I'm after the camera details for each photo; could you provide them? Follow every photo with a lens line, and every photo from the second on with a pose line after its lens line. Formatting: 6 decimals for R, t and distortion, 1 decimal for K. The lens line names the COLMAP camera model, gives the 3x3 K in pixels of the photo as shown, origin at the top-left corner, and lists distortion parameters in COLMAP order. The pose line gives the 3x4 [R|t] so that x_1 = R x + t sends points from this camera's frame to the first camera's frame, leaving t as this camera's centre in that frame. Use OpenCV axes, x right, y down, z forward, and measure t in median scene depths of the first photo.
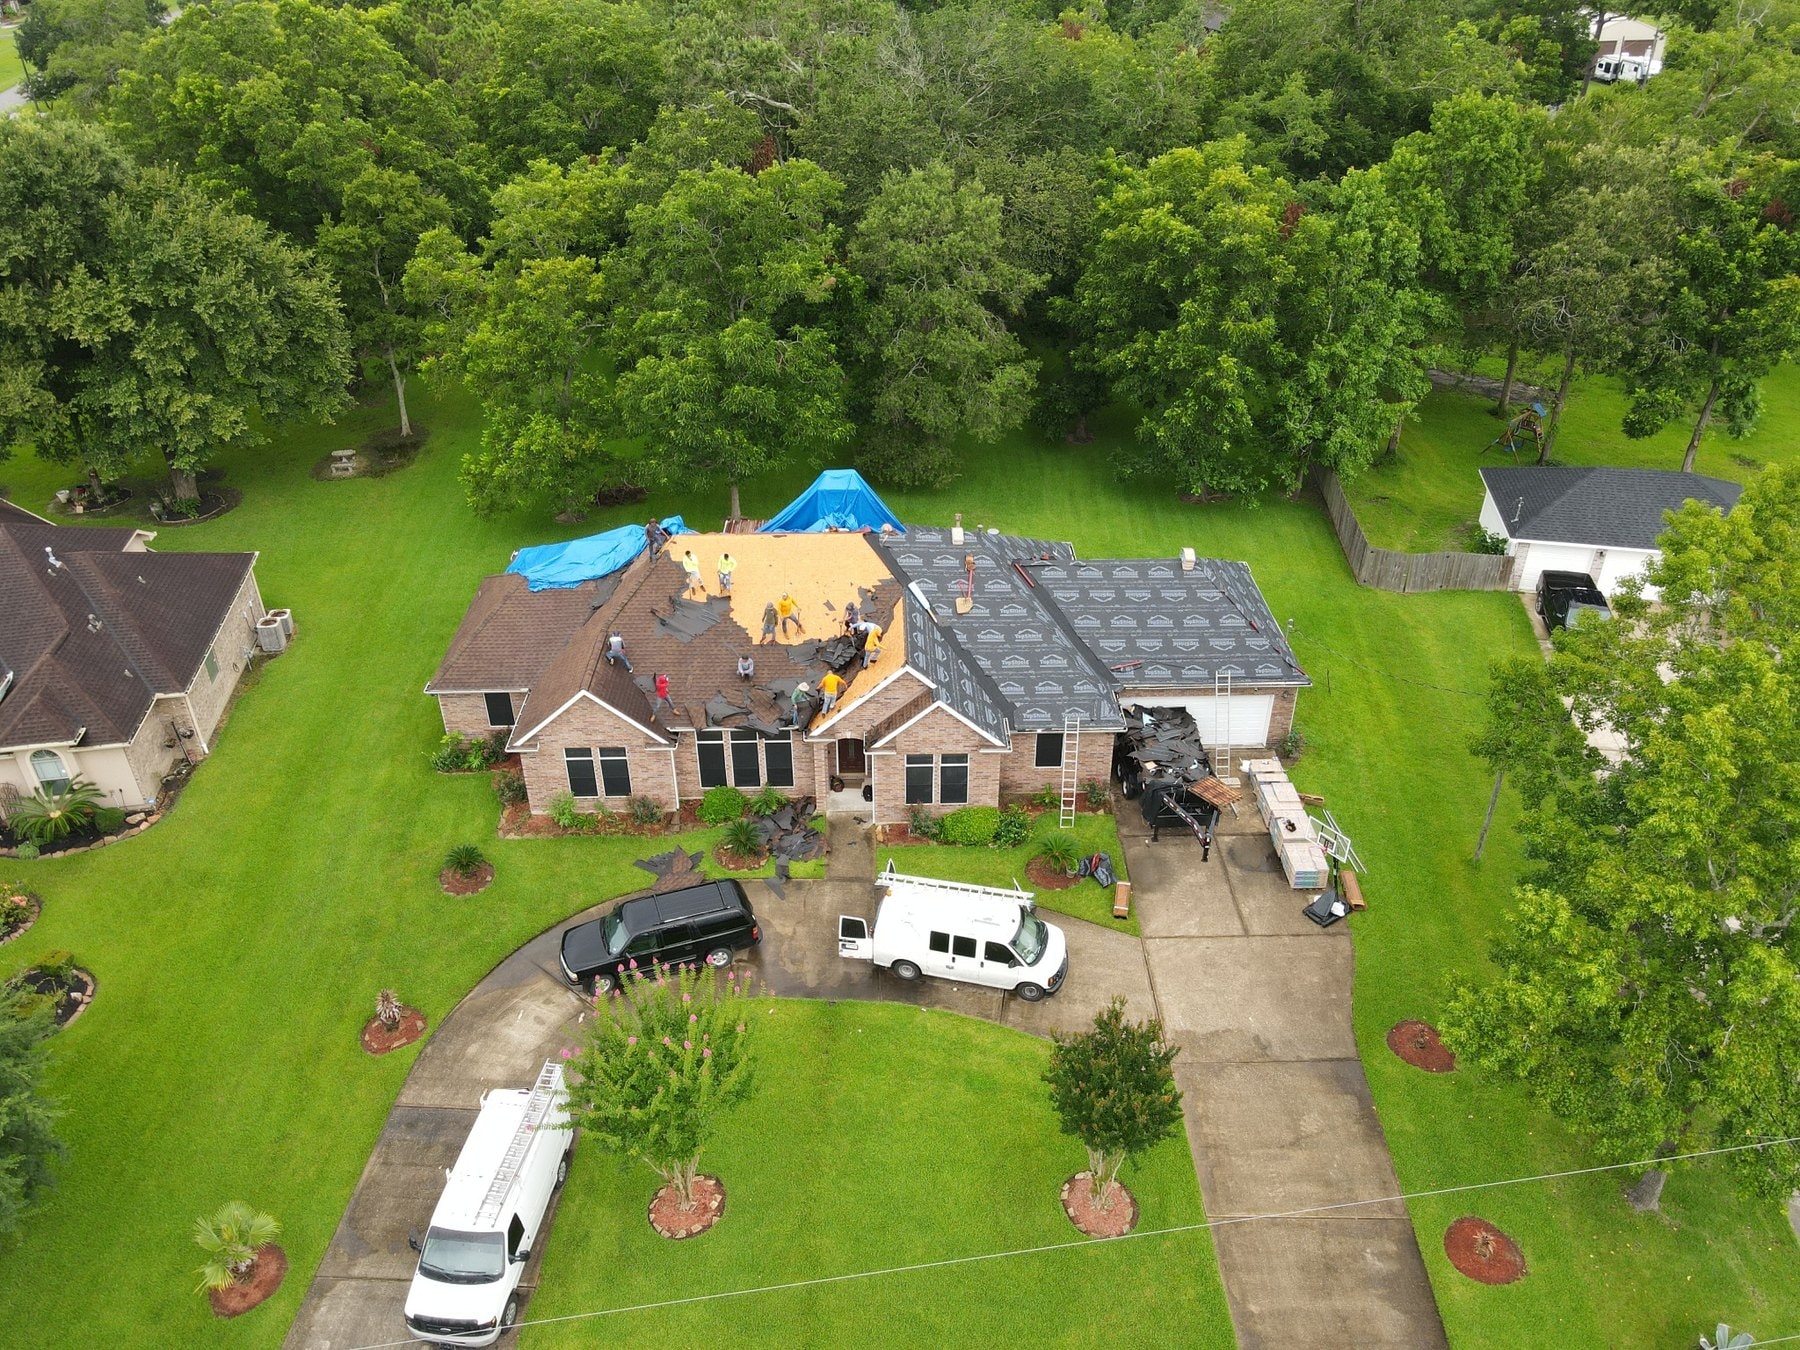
lens RADIAL K [[1320.9, 0, 892.4], [0, 1320.9, 669.8], [0, 0, 1]] dist [0.007929, 0.010206]
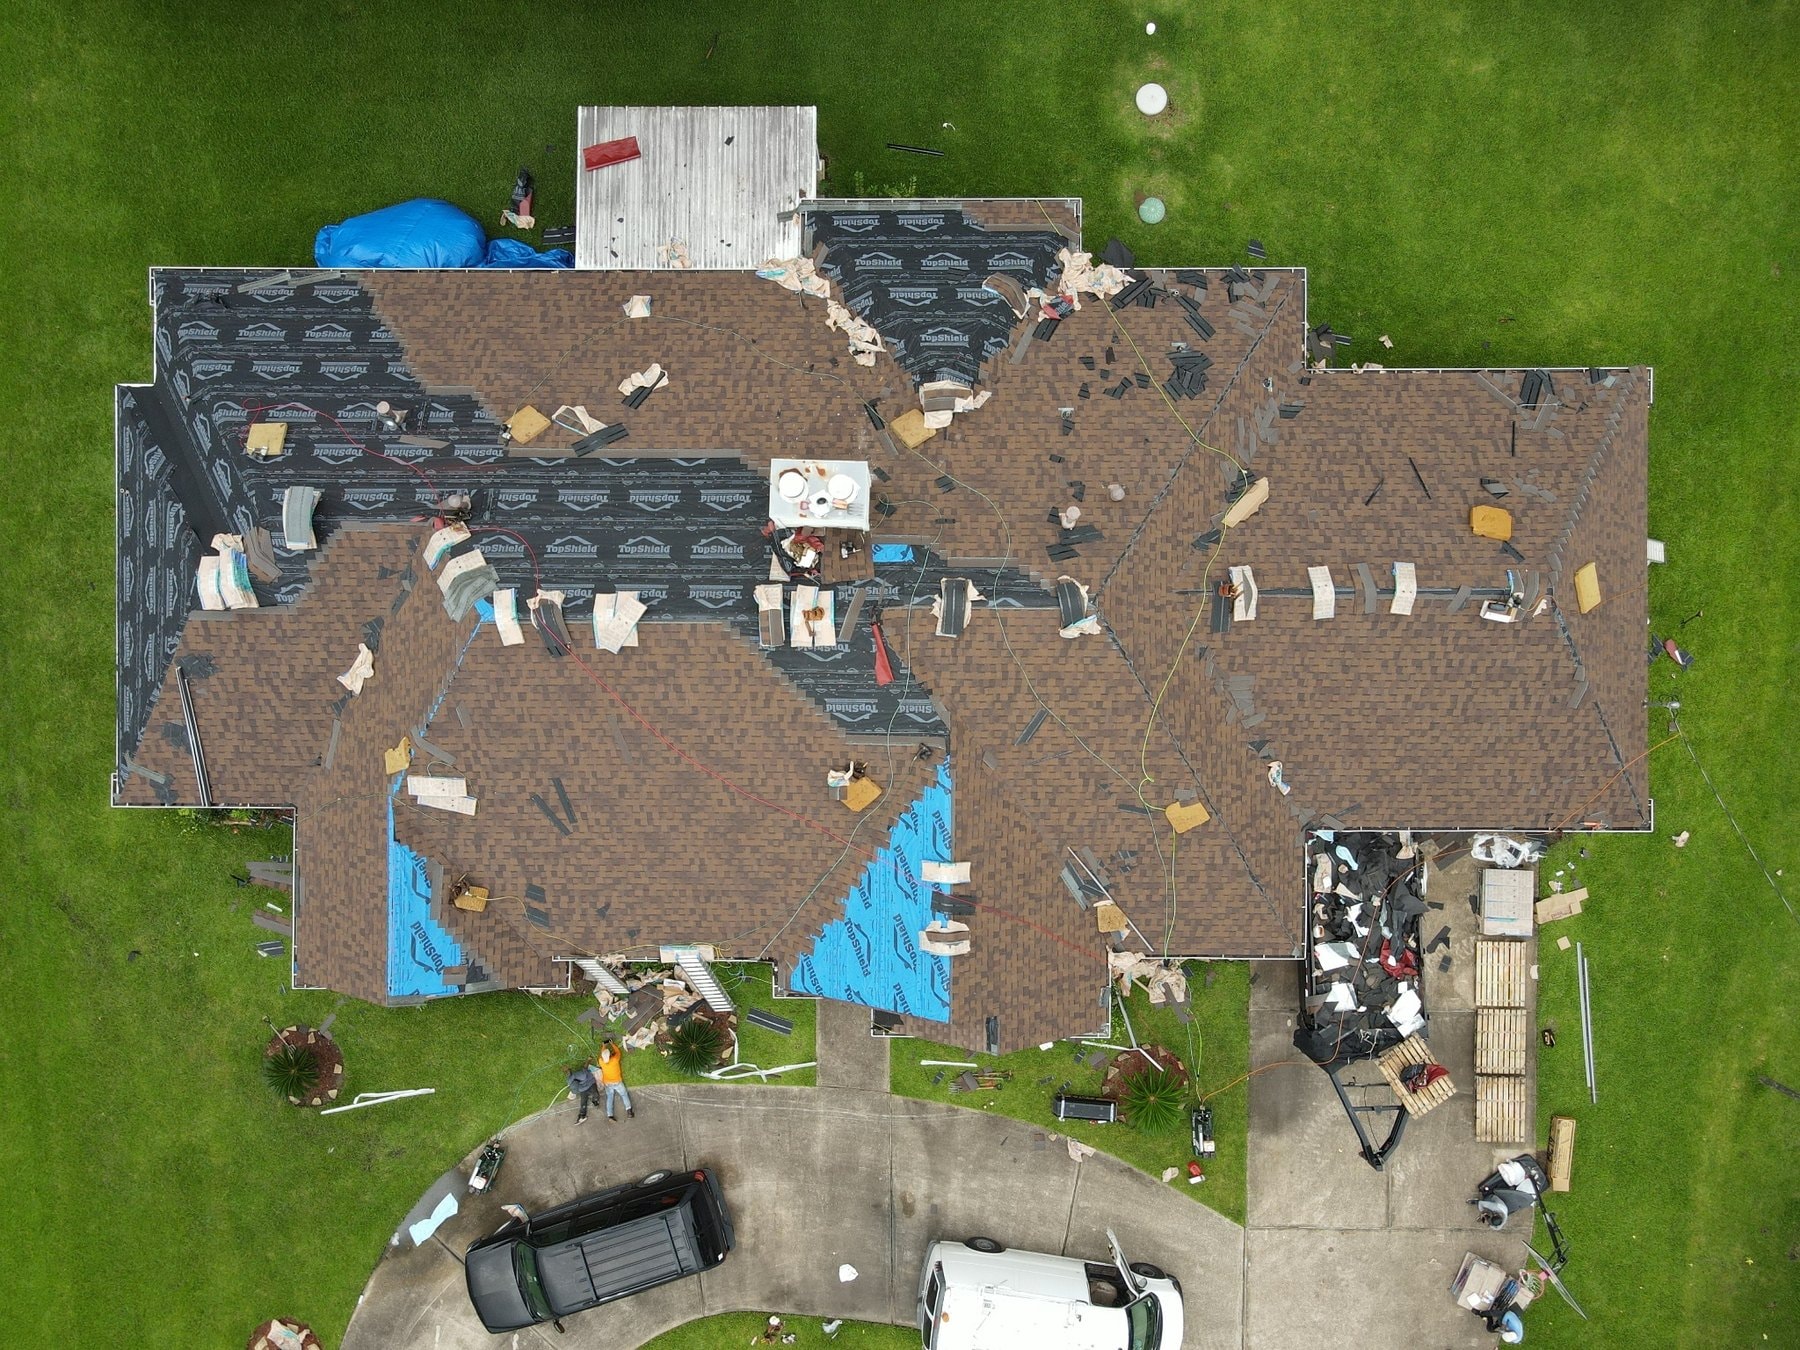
lens RADIAL K [[1320.9, 0, 892.4], [0, 1320.9, 669.8], [0, 0, 1]] dist [0.007929, 0.010206]
pose [[0.999792, 0.020264, -0.002450, -0.012467], [-0.008665, 0.530058, 0.847917, -0.510558], [0.018481, -0.847719, 0.530123, 0.748854]]
